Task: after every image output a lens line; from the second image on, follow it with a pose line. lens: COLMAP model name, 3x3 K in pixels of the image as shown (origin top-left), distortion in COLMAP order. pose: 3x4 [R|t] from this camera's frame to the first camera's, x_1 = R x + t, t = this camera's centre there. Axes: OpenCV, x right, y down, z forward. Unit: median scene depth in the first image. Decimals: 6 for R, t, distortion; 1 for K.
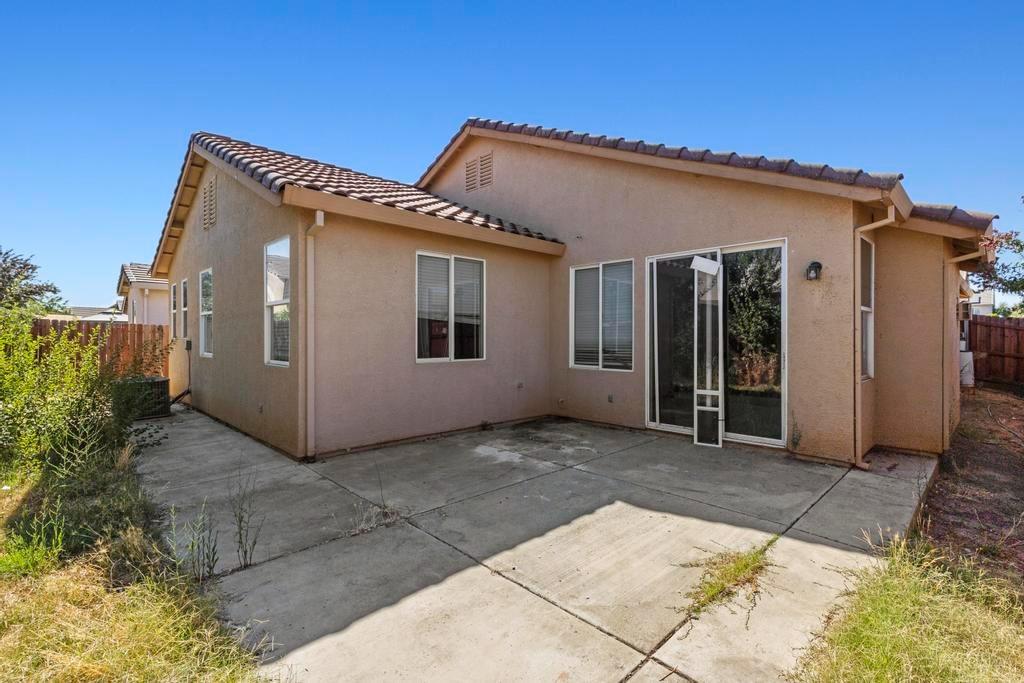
lens RADIAL K [[470.7, 0, 520.9], [0, 470.7, 344.2], [0, 0, 1]] dist [0.001183, -0.000041]
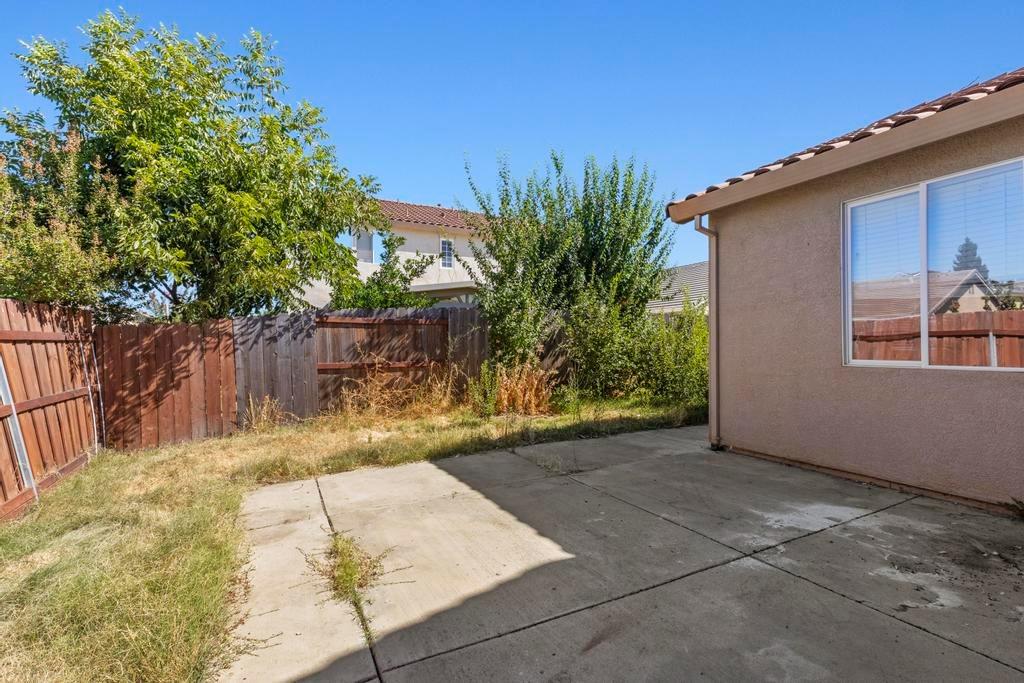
lens RADIAL K [[470.7, 0, 520.9], [0, 470.7, 344.2], [0, 0, 1]] dist [0.001183, -0.000041]
pose [[-0.283010, -0.000568, -0.959117, 0.804775], [-0.014354, 0.999890, 0.003644, 0.017042], [0.959009, 0.014799, -0.282988, 1.015435]]
